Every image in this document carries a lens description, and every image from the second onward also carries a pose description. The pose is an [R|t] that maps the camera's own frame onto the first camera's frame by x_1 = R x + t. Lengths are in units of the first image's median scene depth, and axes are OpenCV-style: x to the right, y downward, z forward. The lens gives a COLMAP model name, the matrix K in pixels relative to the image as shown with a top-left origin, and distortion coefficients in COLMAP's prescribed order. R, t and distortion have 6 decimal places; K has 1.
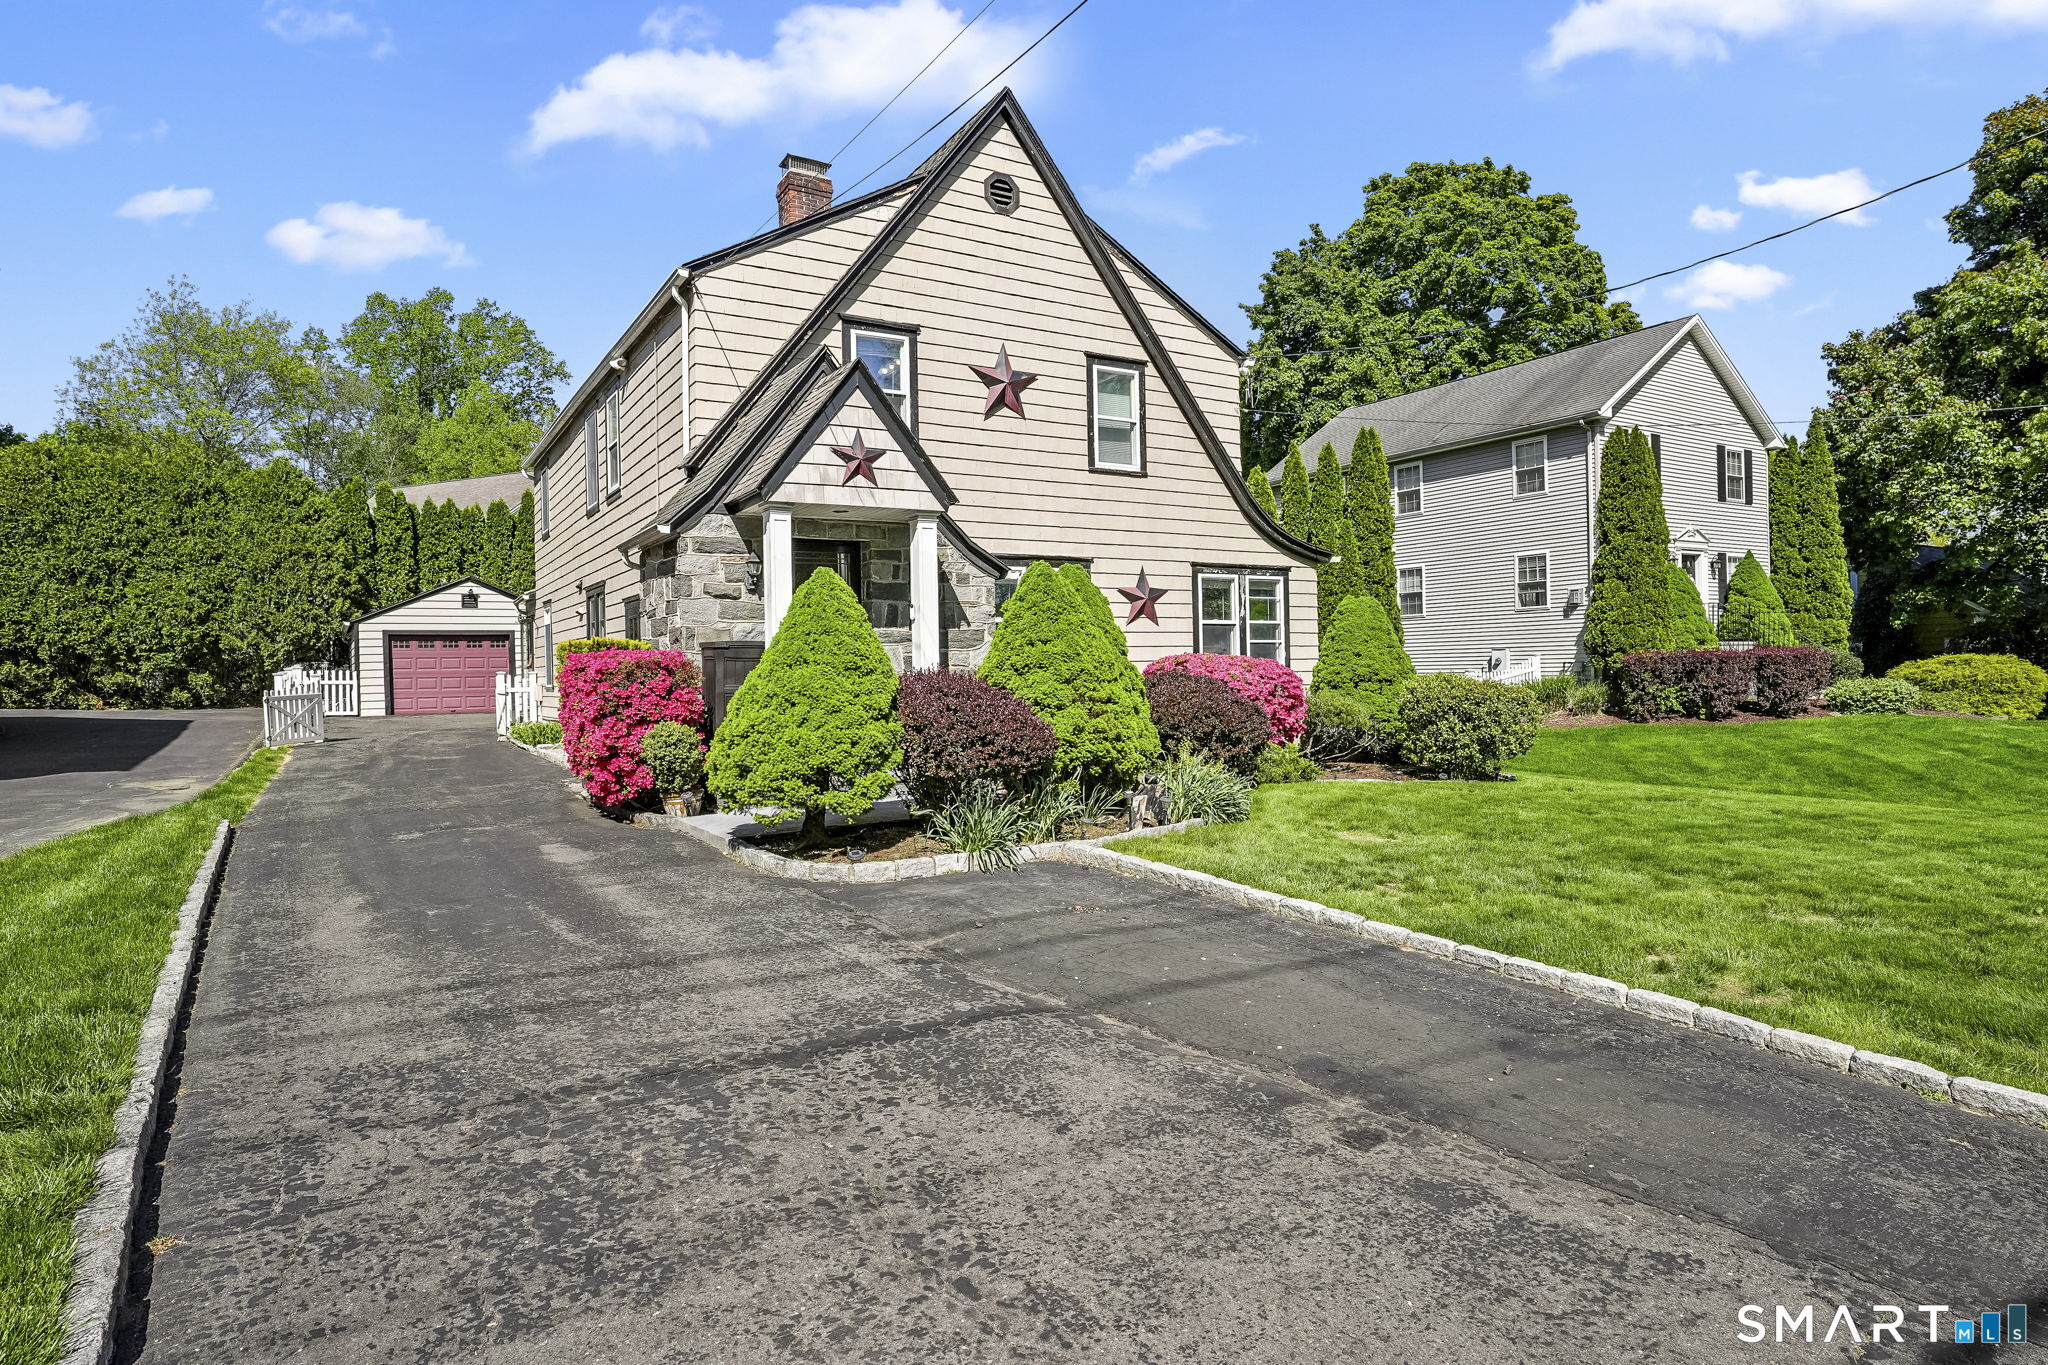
lens RADIAL K [[1105.4, 0, 992.1], [0, 1105.4, 675.1], [0, 0, 1]] dist [-0.036525, 0.000917]
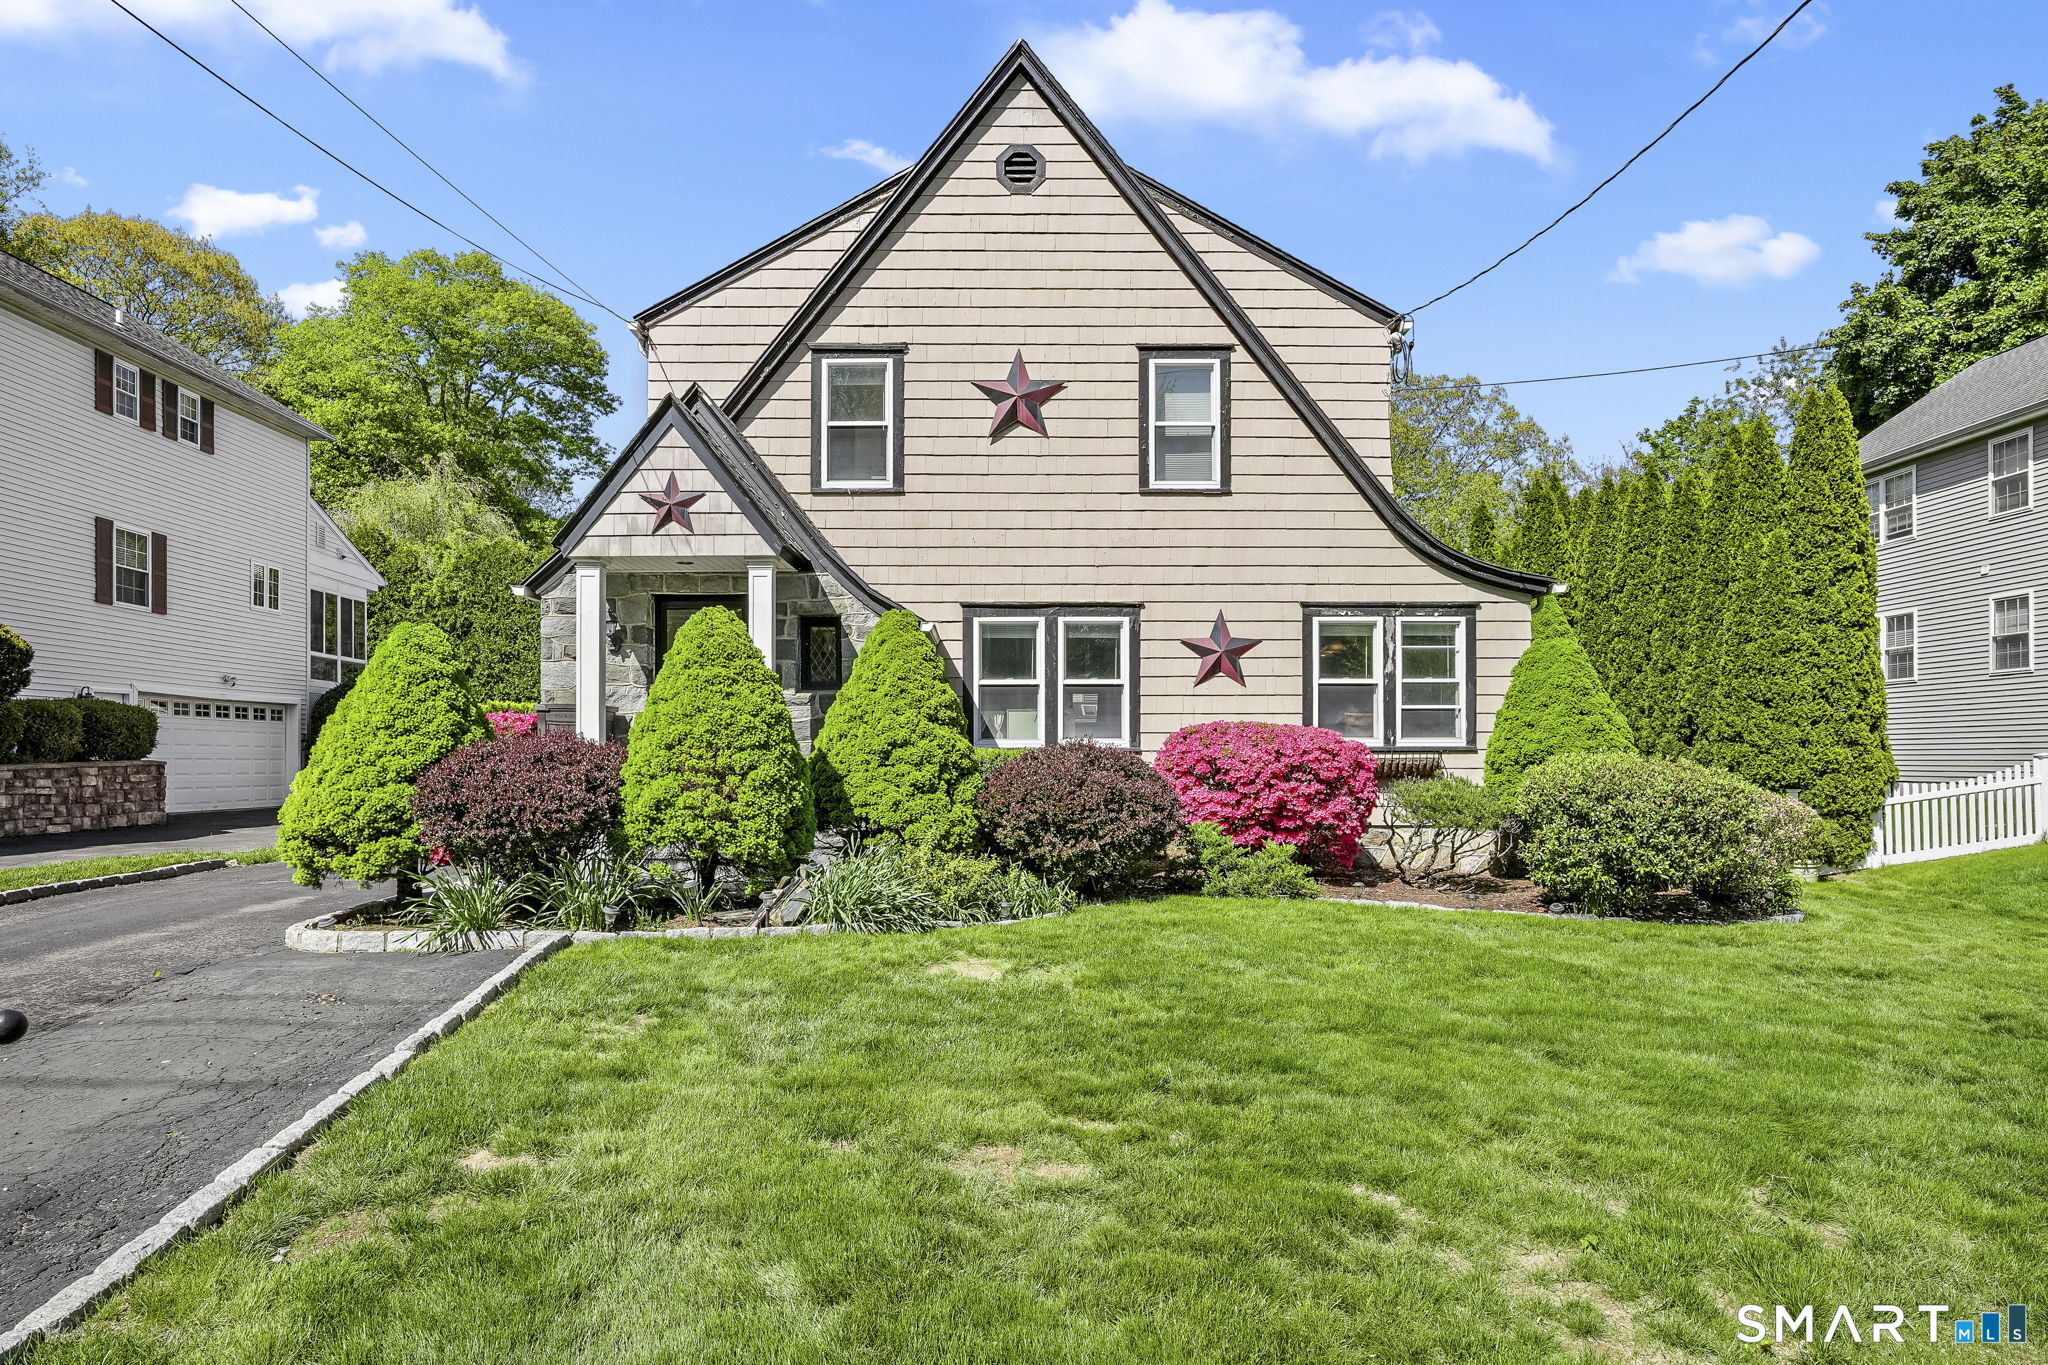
lens RADIAL K [[1254.4, 0, 1025.0], [0, 1254.4, 740.3], [0, 0, 1]] dist [-0.006551, 0.004067]
pose [[0.874351, 0.008254, -0.485223, 0.461478], [-0.015082, 0.999835, -0.010168, 0.003814], [0.485059, 0.016209, 0.874331, 0.172386]]
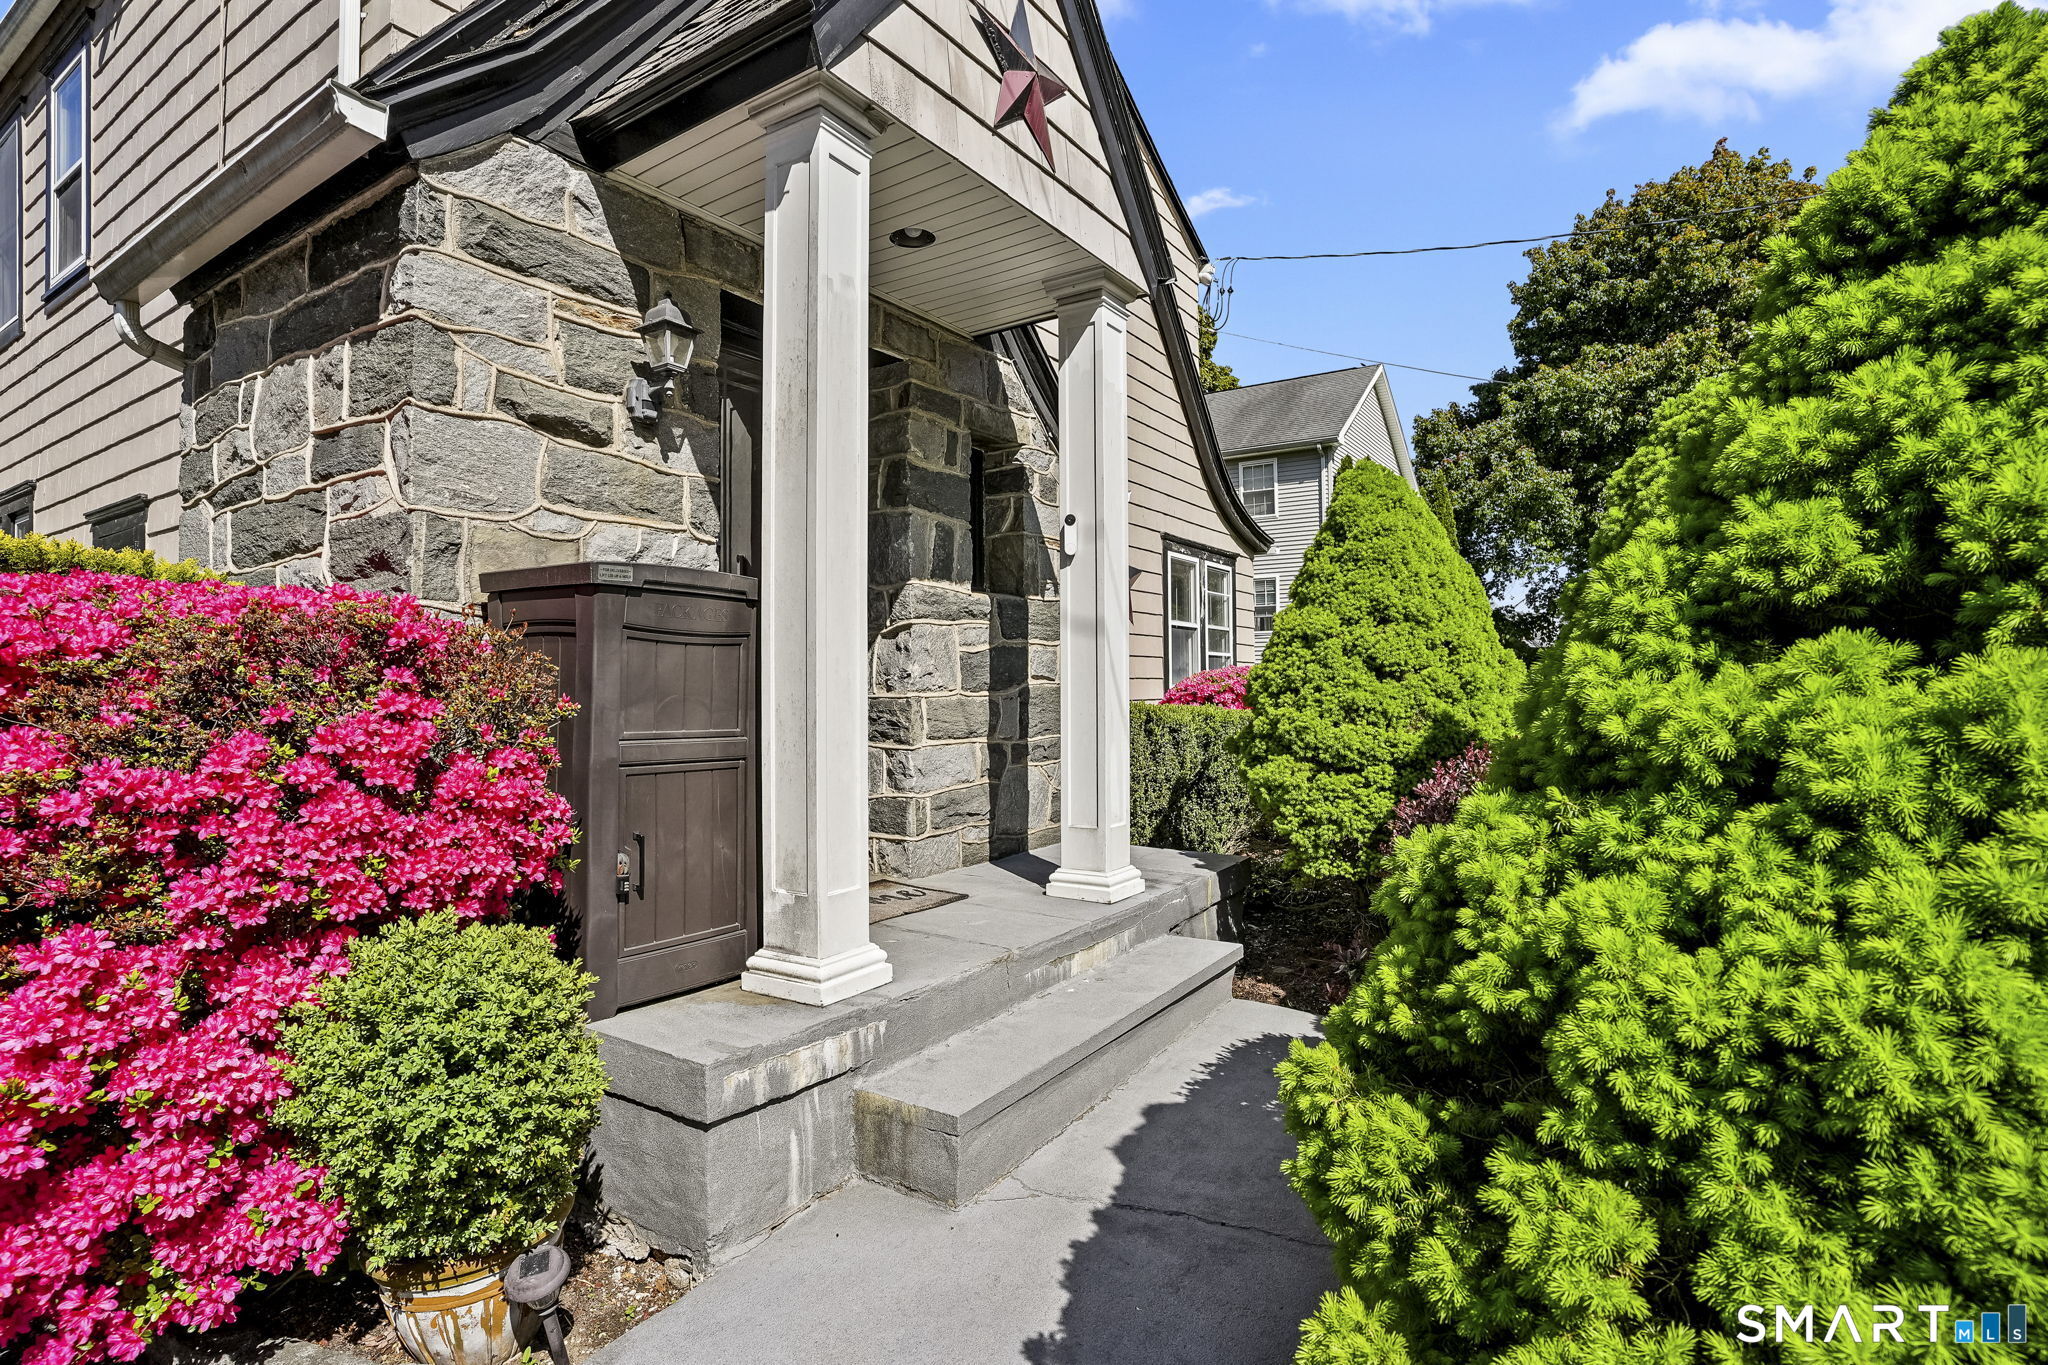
lens RADIAL K [[1003.0, 0, 1015.2], [0, 1003.0, 673.9], [0, 0, 1]] dist [-0.077045, 0.030883]
pose [[0.893539, 0.016930, 0.448666, -0.186550], [-0.006276, 0.999662, -0.025222, 0.000368], [-0.448941, 0.019721, 0.893344, 0.527210]]
